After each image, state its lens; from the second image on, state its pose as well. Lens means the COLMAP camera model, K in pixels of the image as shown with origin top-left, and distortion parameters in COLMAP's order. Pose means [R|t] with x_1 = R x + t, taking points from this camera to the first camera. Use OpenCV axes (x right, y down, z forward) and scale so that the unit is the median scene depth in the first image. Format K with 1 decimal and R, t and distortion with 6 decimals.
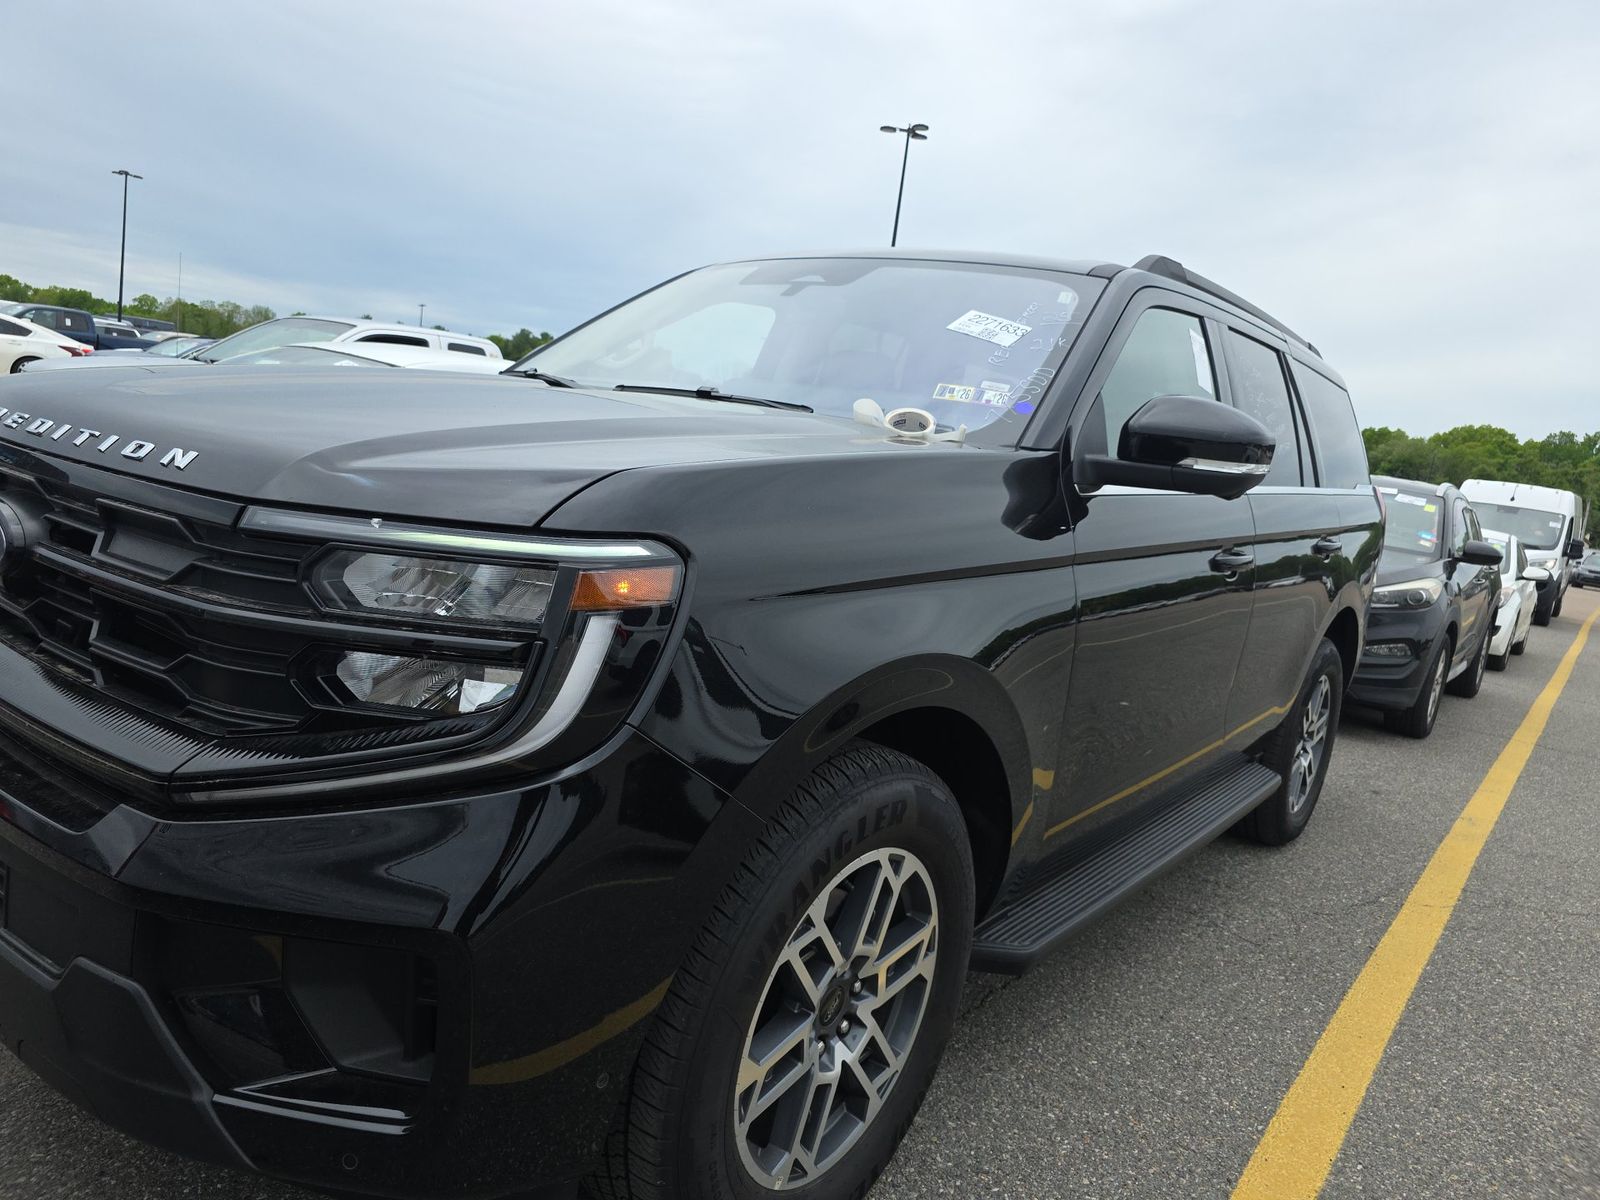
lens RADIAL K [[1092.6, 0, 800.0], [0, 1092.6, 600.0], [0, 0, 1]] dist [0.062531, -0.073931]
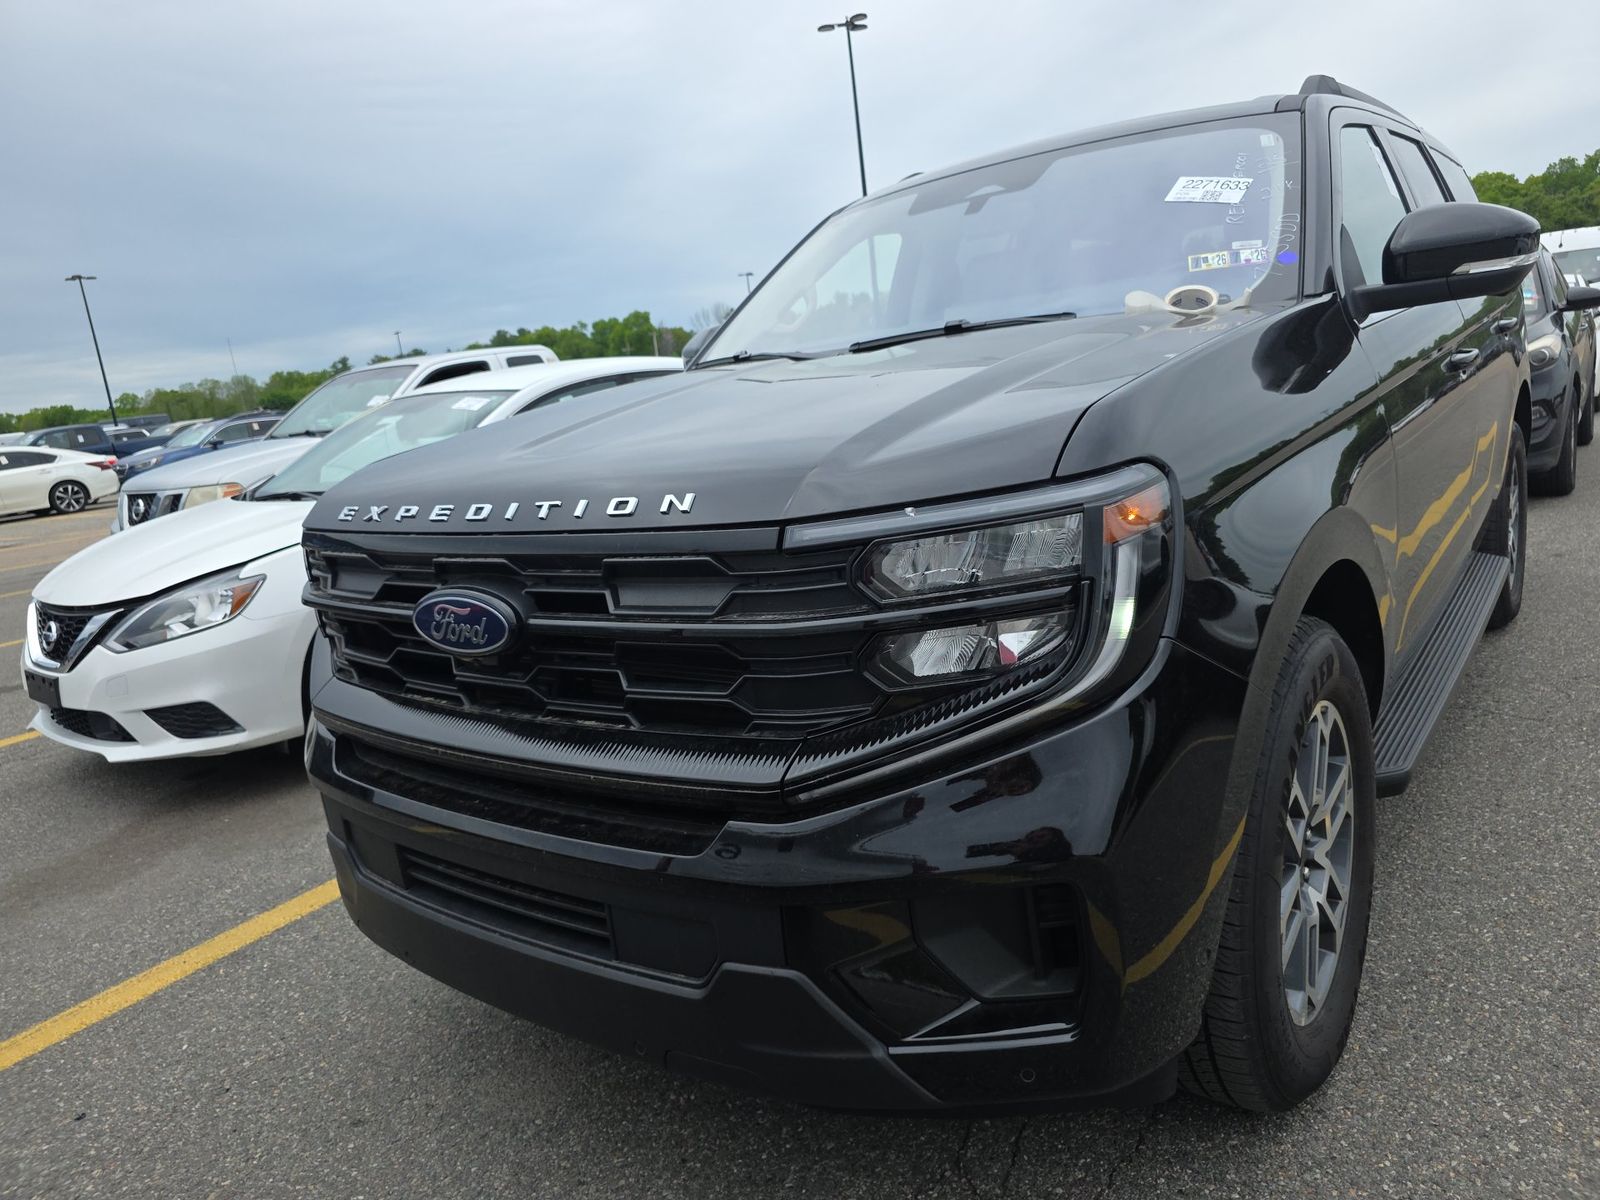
lens RADIAL K [[1090.3, 0, 799.6], [0, 1090.3, 618.1], [0, 0, 1]] dist [0.050931, -0.049777]
pose [[0.967922, -0.249705, -0.027811, -0.287317], [0.251131, 0.964913, 0.076651, -0.046510], [0.007695, -0.081176, 0.996670, -0.038908]]
